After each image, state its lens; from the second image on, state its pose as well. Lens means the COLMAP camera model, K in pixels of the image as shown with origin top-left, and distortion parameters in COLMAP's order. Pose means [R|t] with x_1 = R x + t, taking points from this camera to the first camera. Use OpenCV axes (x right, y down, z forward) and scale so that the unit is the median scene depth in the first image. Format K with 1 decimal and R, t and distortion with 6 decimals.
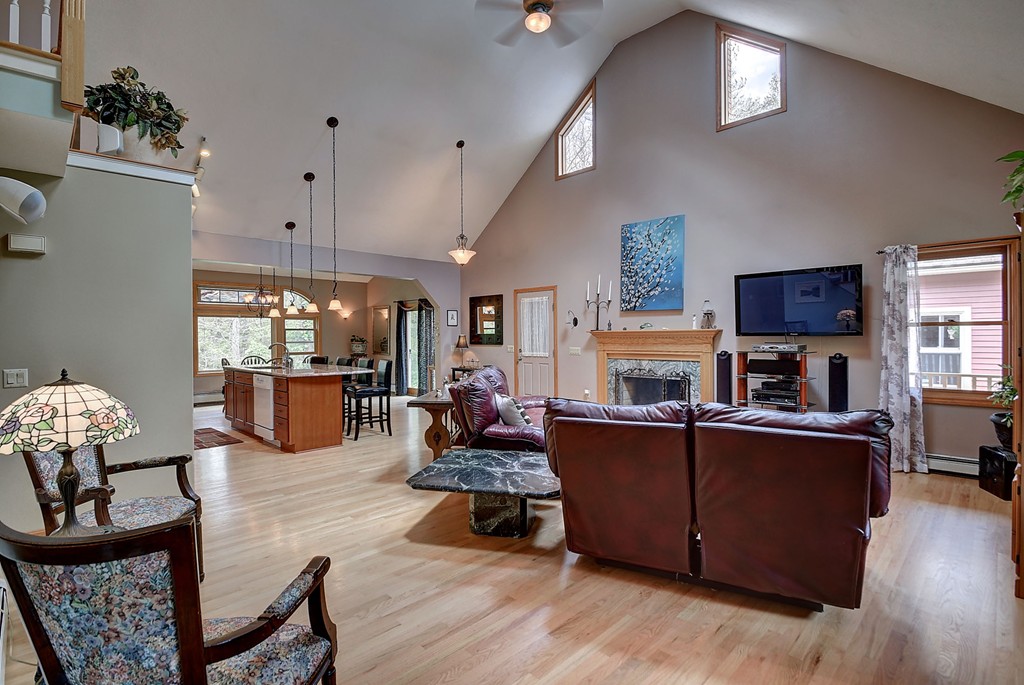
lens RADIAL K [[491.6, 0, 507.6], [0, 491.6, 337.3], [0, 0, 1]] dist [-0.000937, 0.000004]
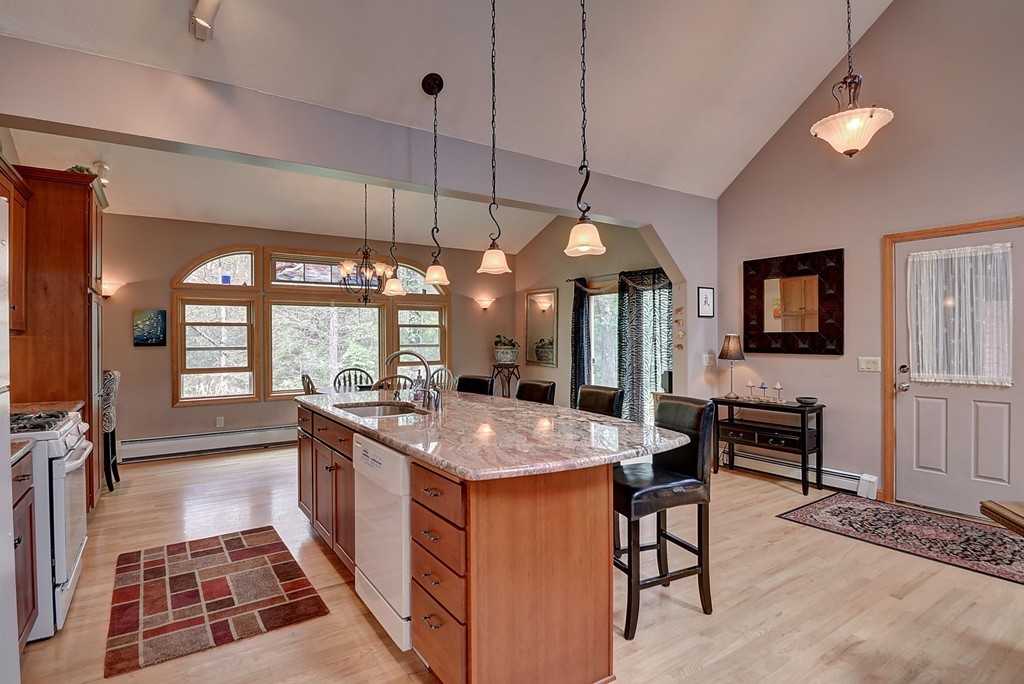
lens RADIAL K [[521.4, 0, 506.4], [0, 521.4, 339.6], [0, 0, 1]] dist [-0.016945, -0.001085]
pose [[0.982036, 0.003848, -0.188656, -0.288053], [-0.003637, 0.999992, 0.001462, 0.001023], [0.188660, -0.000750, 0.982042, 0.555139]]
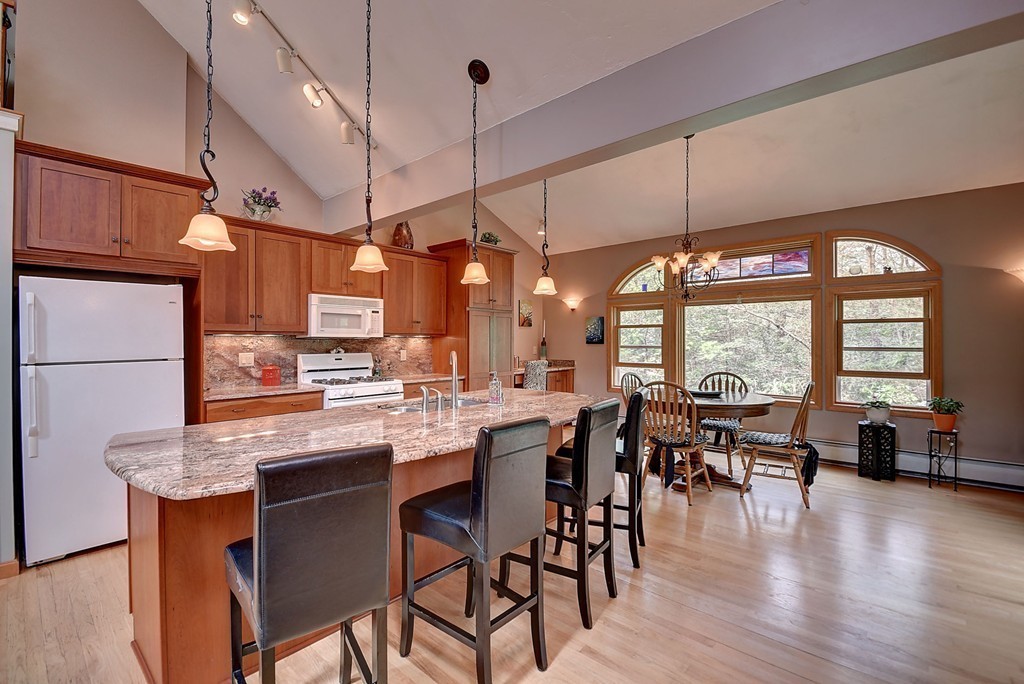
lens RADIAL K [[450.5, 0, 506.8], [0, 450.5, 339.6], [0, 0, 1]] dist [0.012145, -0.015419]
pose [[0.062583, 0.008490, -0.998004, -0.056002], [-0.001774, 0.999963, 0.008396, -0.002378], [0.998038, 0.001245, 0.062596, 1.000619]]
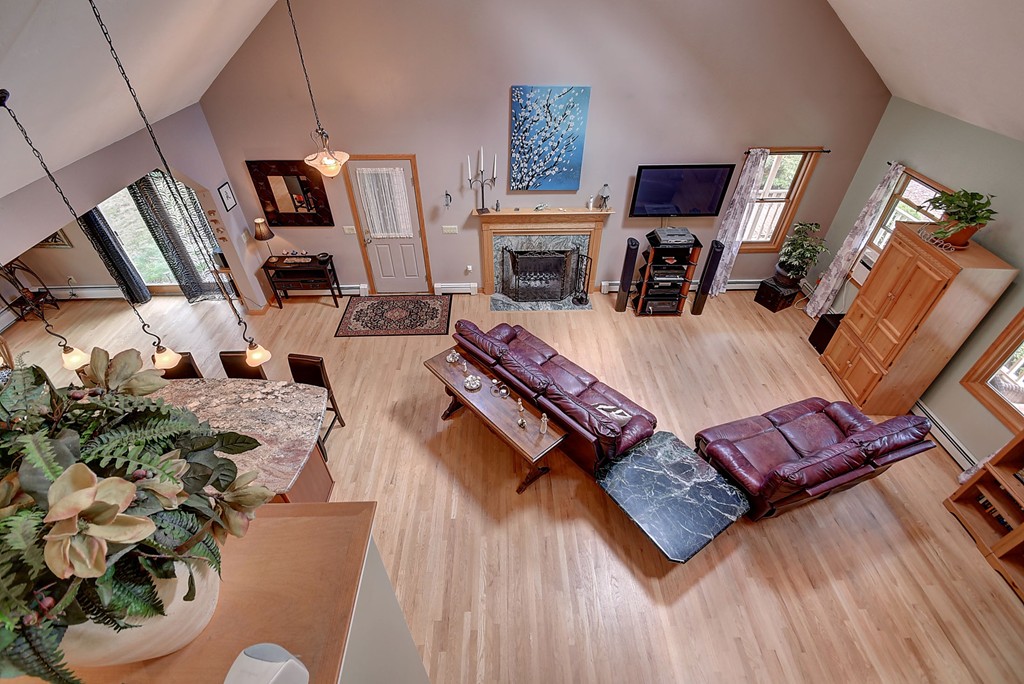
lens RADIAL K [[450.5, 0, 506.8], [0, 450.5, 339.6], [0, 0, 1]] dist [0.012145, -0.015419]
pose [[0.687629, -0.461789, 0.560283, -0.379465], [0.001523, 0.772589, 0.634904, -0.371254], [-0.726061, -0.435725, 0.531958, 0.416591]]
